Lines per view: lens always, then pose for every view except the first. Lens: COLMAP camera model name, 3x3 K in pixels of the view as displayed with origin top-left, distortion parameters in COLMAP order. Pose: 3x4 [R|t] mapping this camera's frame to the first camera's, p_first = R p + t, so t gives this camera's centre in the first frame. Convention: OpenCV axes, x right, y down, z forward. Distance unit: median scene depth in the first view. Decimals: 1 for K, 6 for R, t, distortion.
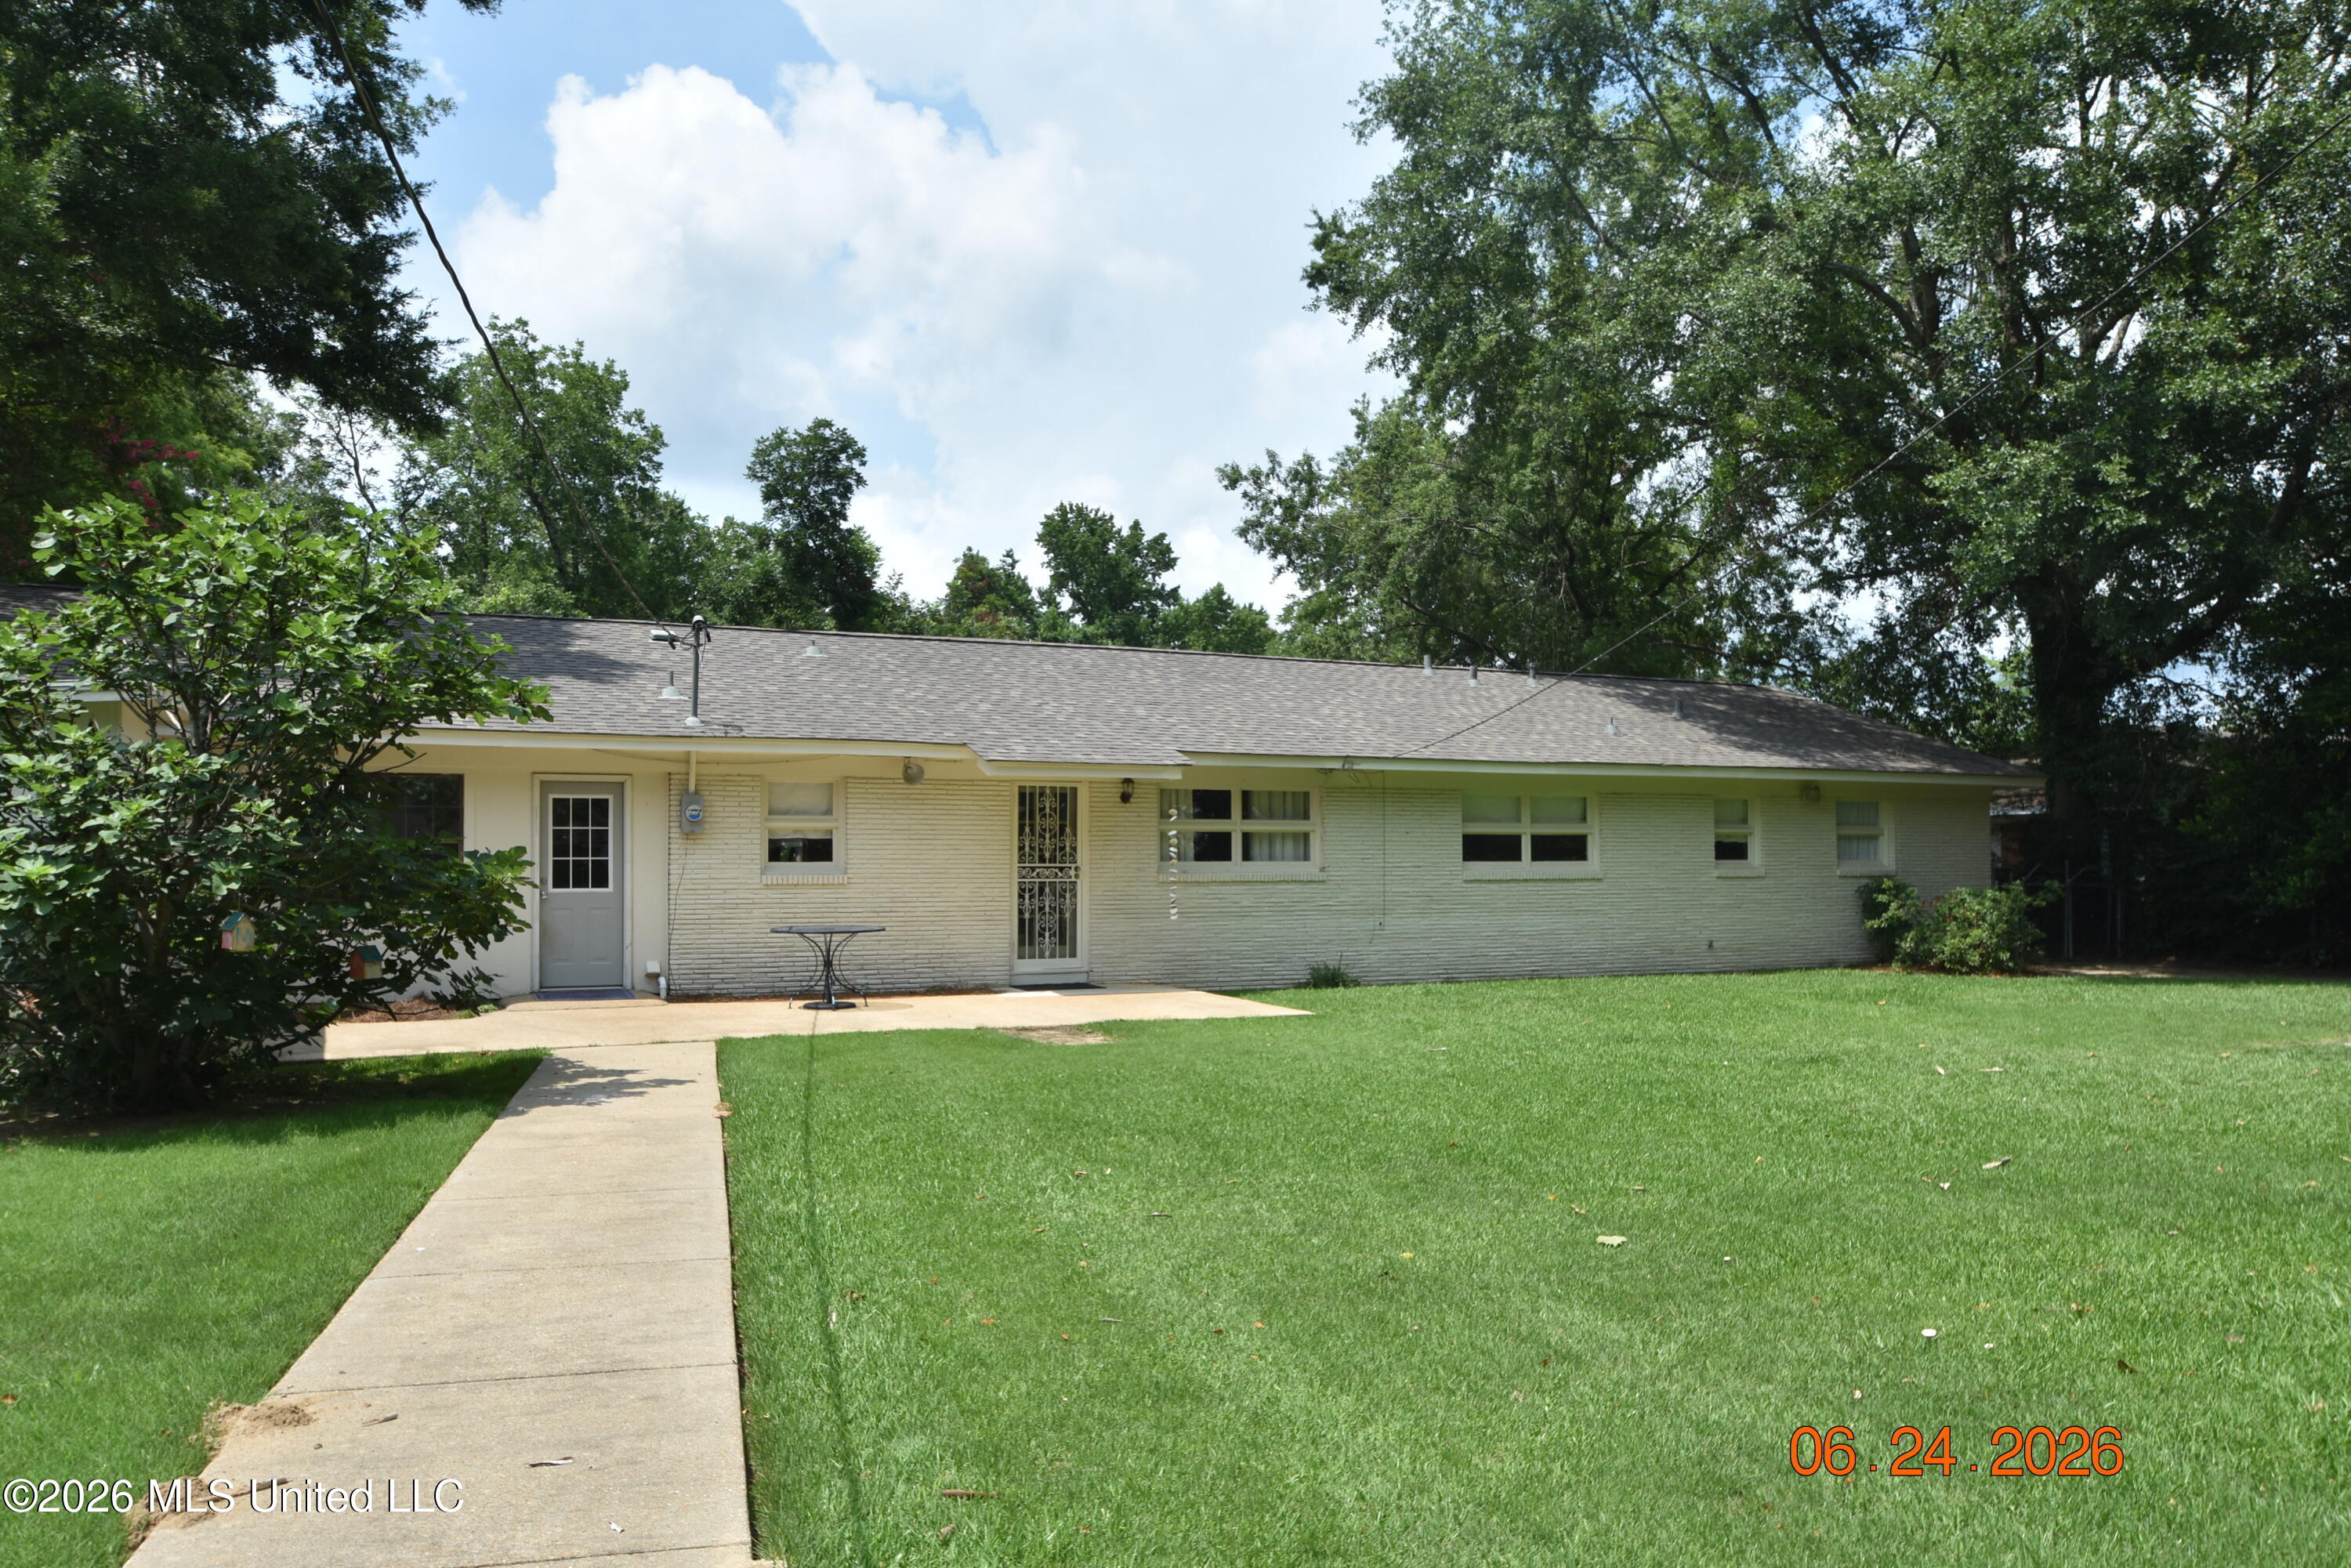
lens RADIAL K [[1714.7, 0, 1175.5], [0, 1714.7, 784.0], [0, 0, 1]] dist [-0.075261, 0.046630]
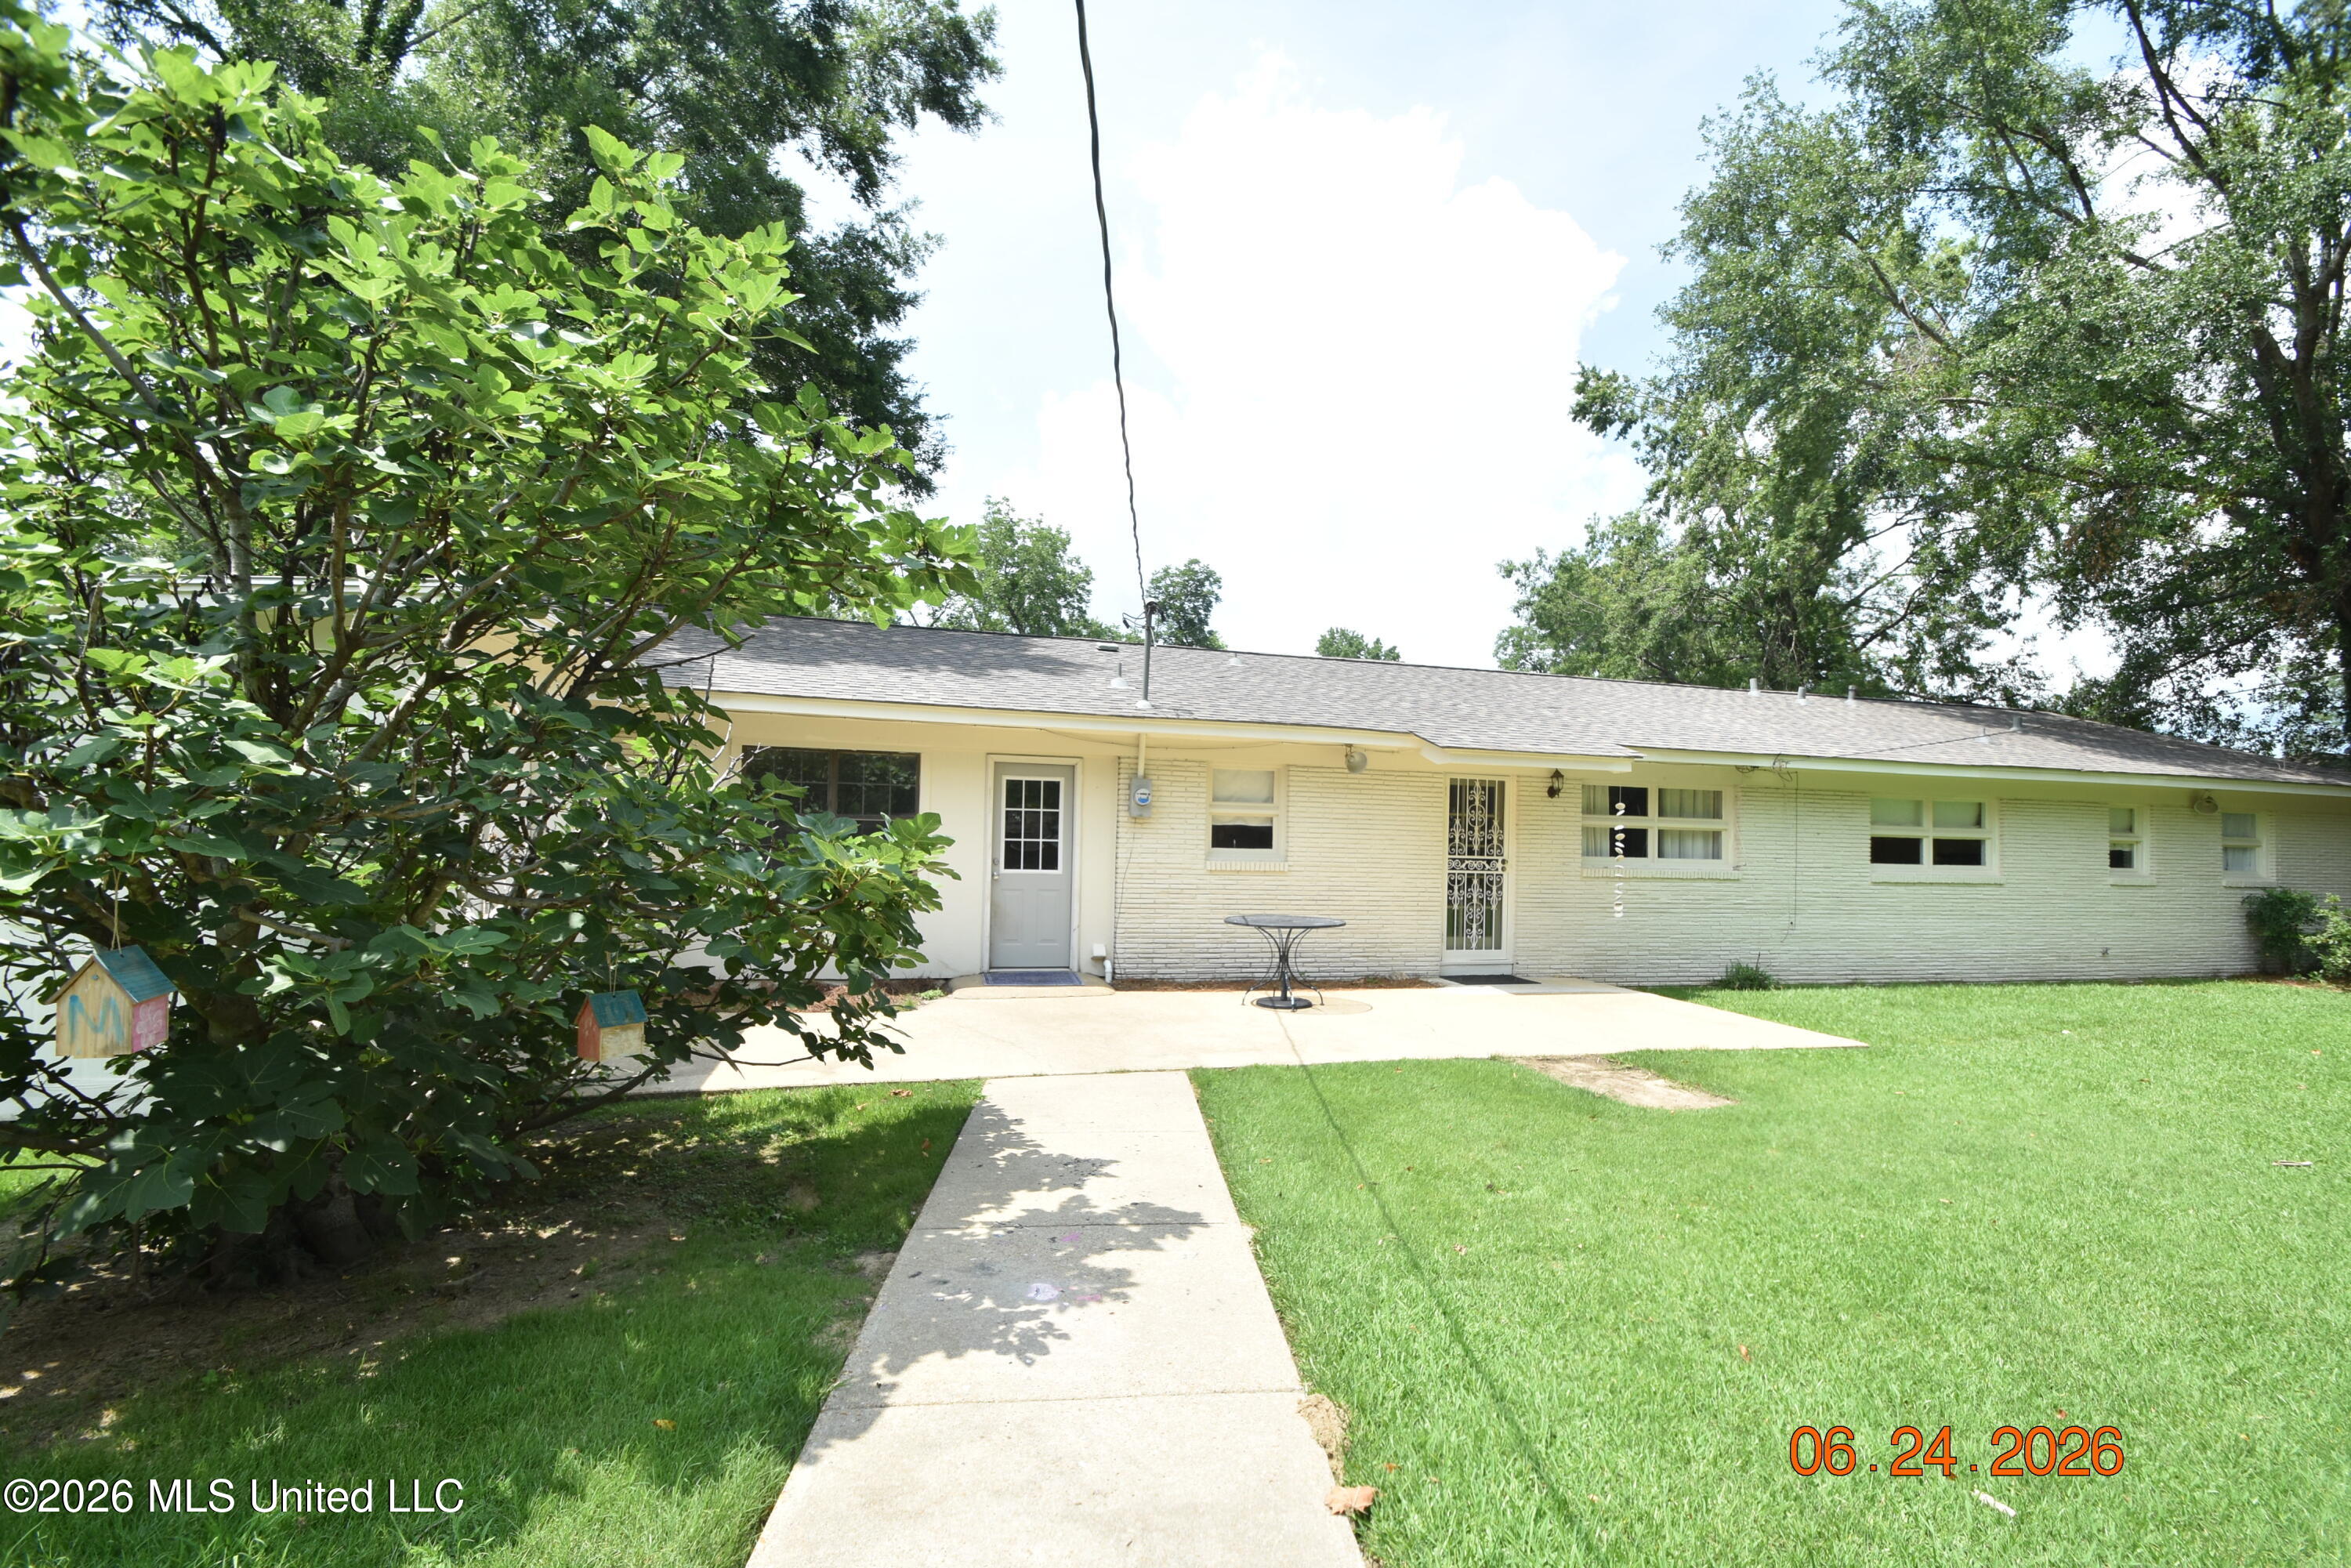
lens RADIAL K [[950.3, 0, 1175.5], [0, 950.3, 784.0], [0, 0, 1]] dist [-0.019732, -0.000034]
pose [[0.981211, 0.011424, -0.192598, -0.137132], [-0.016355, 0.999577, -0.024036, 0.019715], [0.192242, 0.026735, 0.980983, 0.401261]]
